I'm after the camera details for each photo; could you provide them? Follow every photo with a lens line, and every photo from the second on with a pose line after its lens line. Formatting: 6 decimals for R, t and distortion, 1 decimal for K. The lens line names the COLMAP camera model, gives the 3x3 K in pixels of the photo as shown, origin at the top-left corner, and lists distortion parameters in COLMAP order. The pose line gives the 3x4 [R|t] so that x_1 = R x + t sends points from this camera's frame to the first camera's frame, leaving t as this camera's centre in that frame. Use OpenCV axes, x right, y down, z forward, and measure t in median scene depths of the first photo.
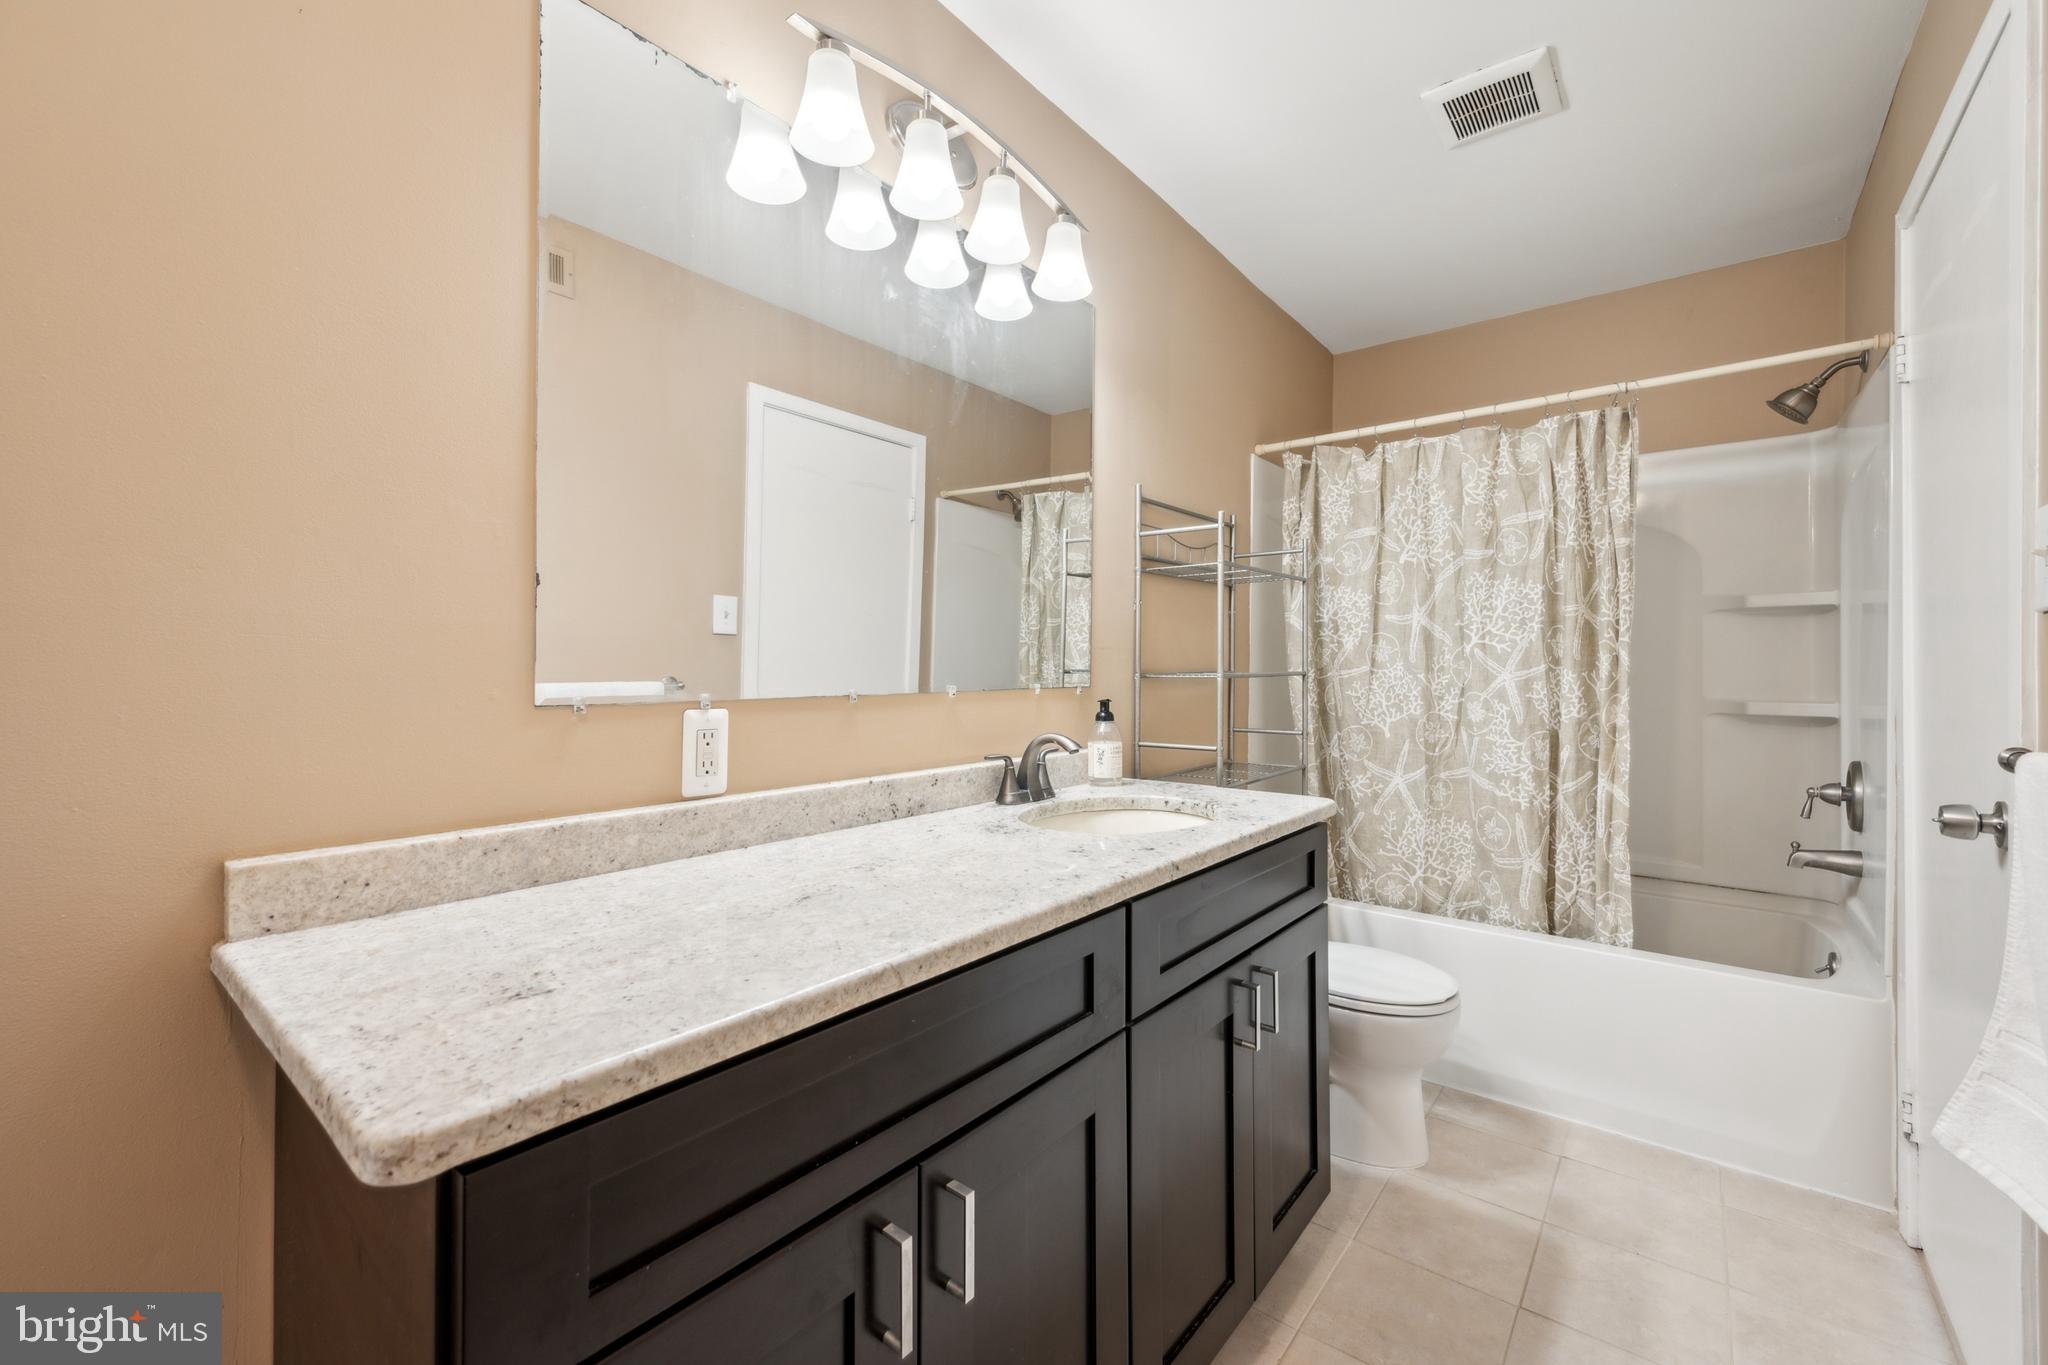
lens RADIAL K [[829.3, 0, 1030.7], [0, 829.3, 663.0], [0, 0, 1]] dist [0.004551, -0.000330]
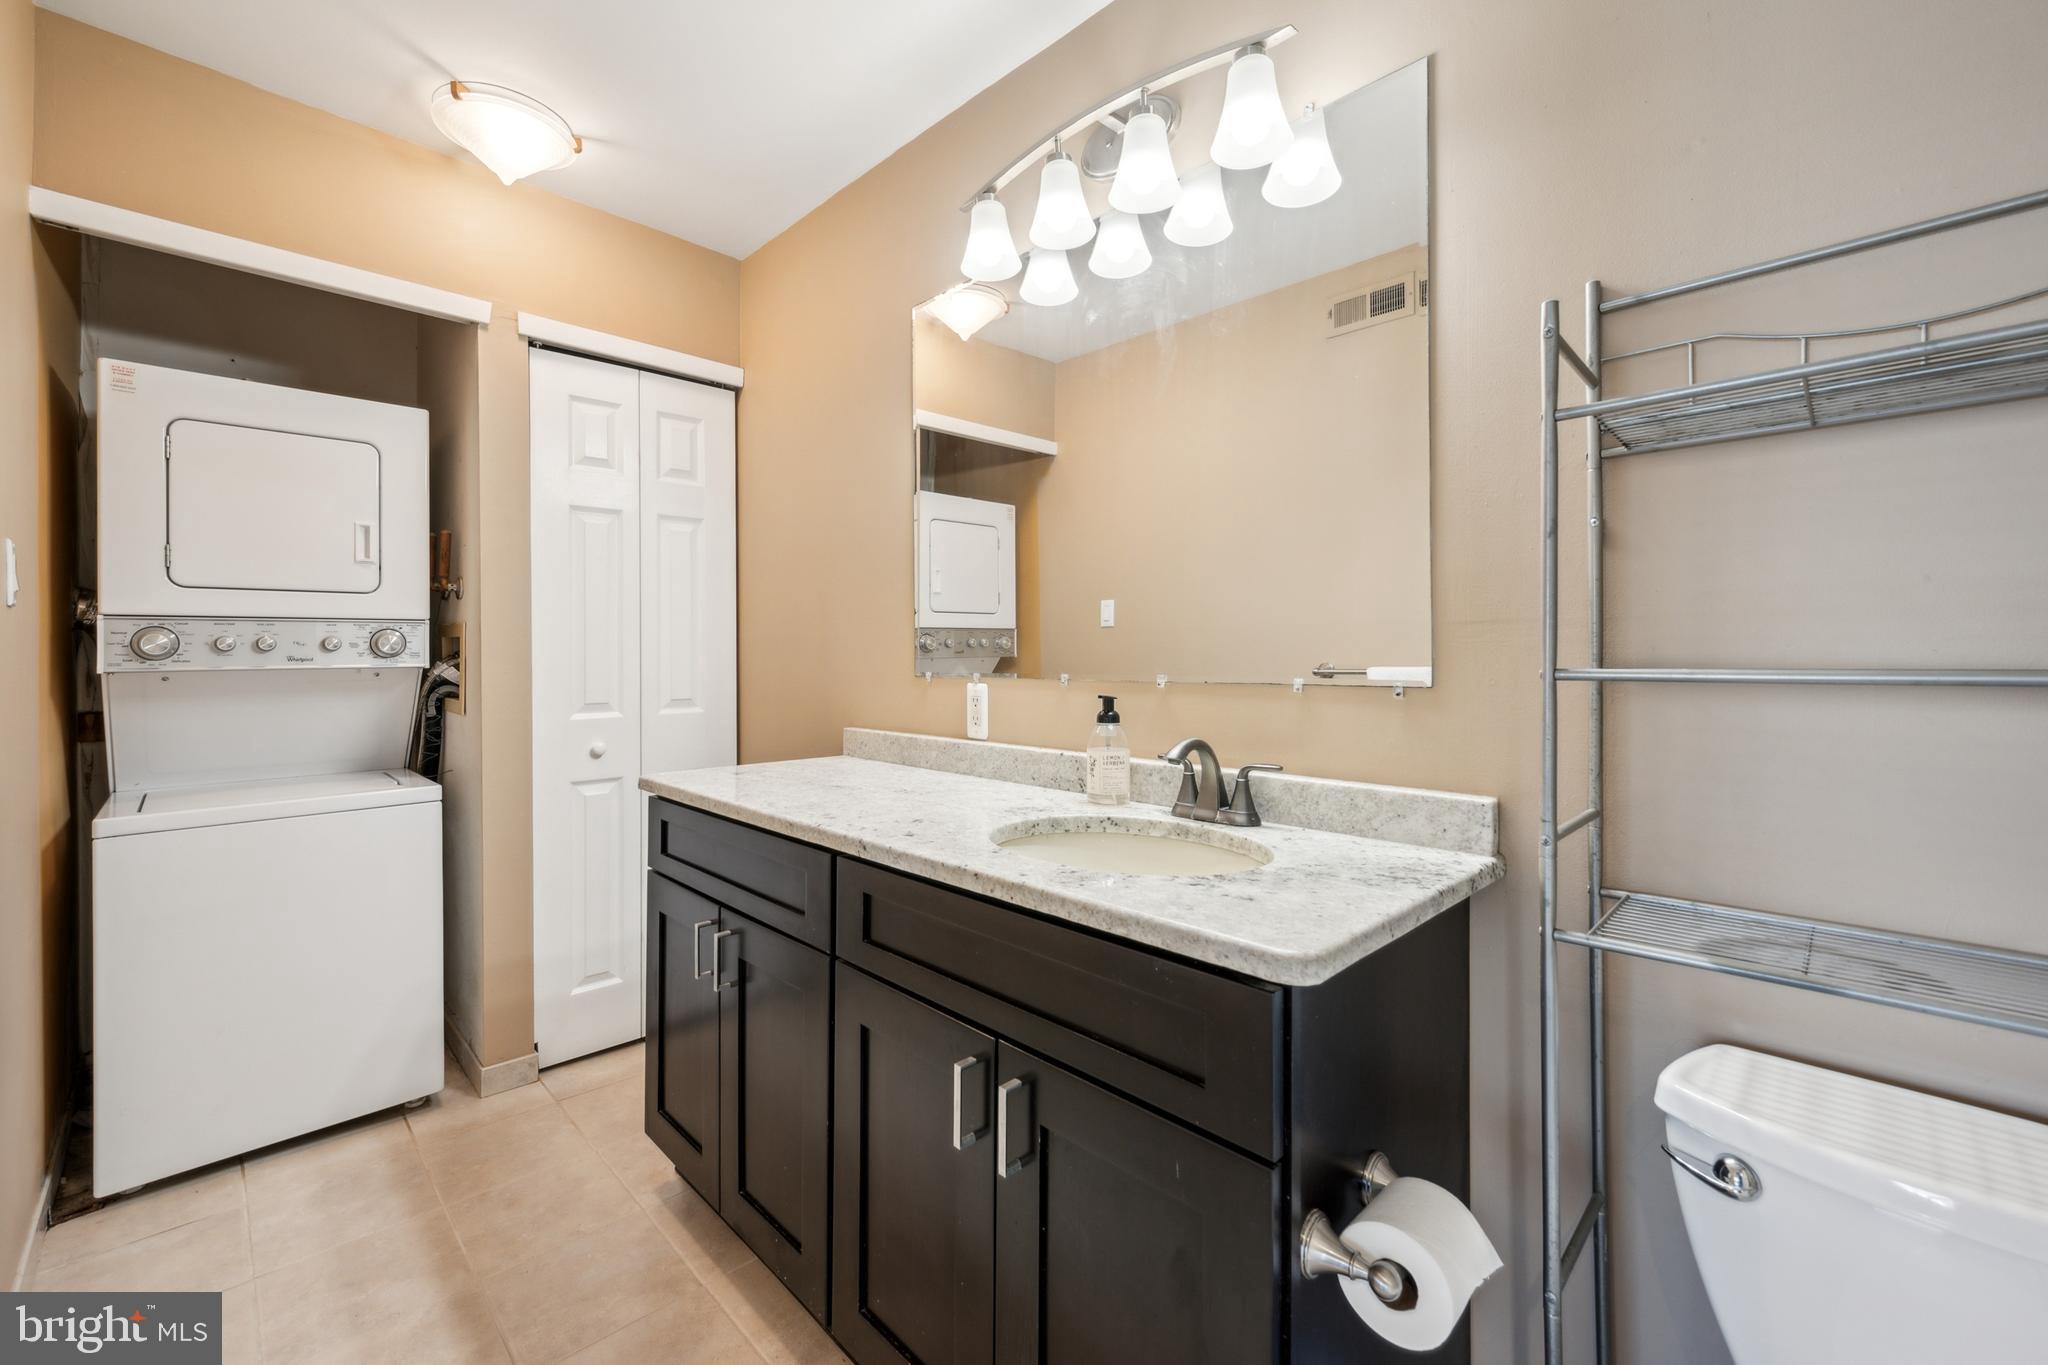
lens RADIAL K [[829.3, 0, 1021.8], [0, 829.3, 665.2], [0, 0, 1]] dist [0.004551, -0.000330]
pose [[-0.103429, 0.012289, -0.994561, 1.142530], [0.003338, 0.999922, 0.012008, 0.004279], [0.994631, -0.002078, -0.103462, 1.250090]]
